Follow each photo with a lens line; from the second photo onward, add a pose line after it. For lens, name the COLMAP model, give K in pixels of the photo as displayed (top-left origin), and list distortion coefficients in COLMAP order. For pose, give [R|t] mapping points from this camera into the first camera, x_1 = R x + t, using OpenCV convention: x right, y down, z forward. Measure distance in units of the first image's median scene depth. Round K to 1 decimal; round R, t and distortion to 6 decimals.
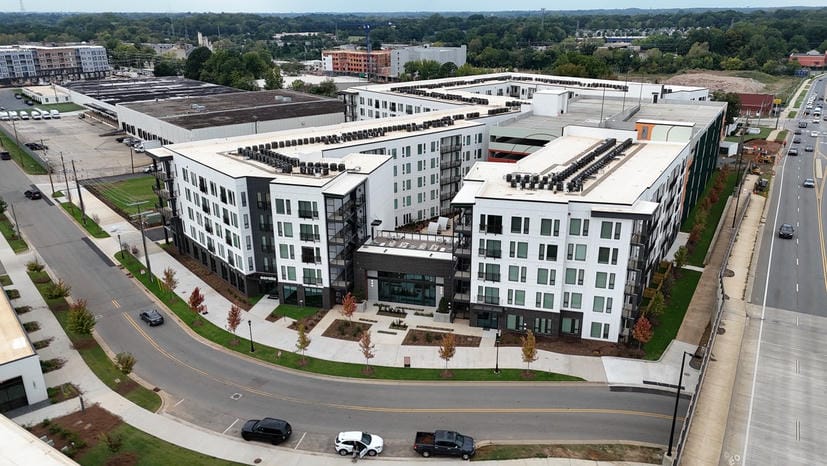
lens RADIAL K [[604.4, 0, 413.5], [0, 604.4, 233.0], [0, 0, 1]] dist [0.088400, -0.087467]
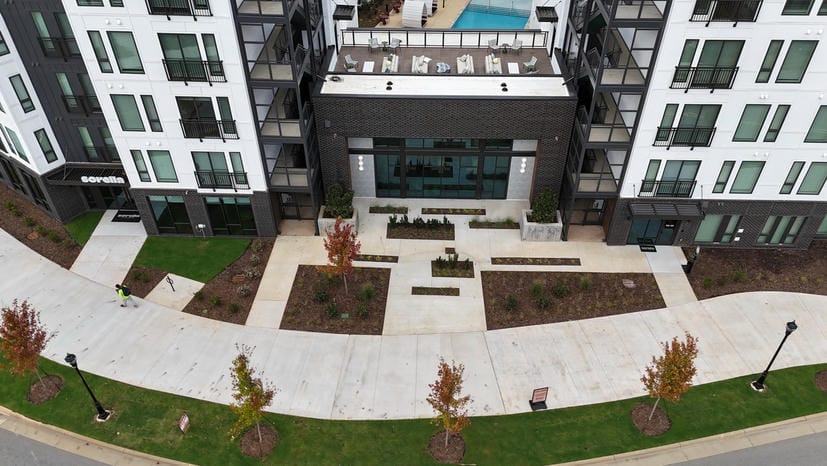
lens RADIAL K [[609.0, 0, 413.5], [0, 609.0, 233.0], [0, 0, 1]] dist [0.071125, -0.068698]
pose [[0.974775, -0.139265, 0.174412, -0.119492], [0.070499, 0.933561, 0.351417, -0.021902], [-0.211764, -0.330256, 0.919830, 0.592552]]
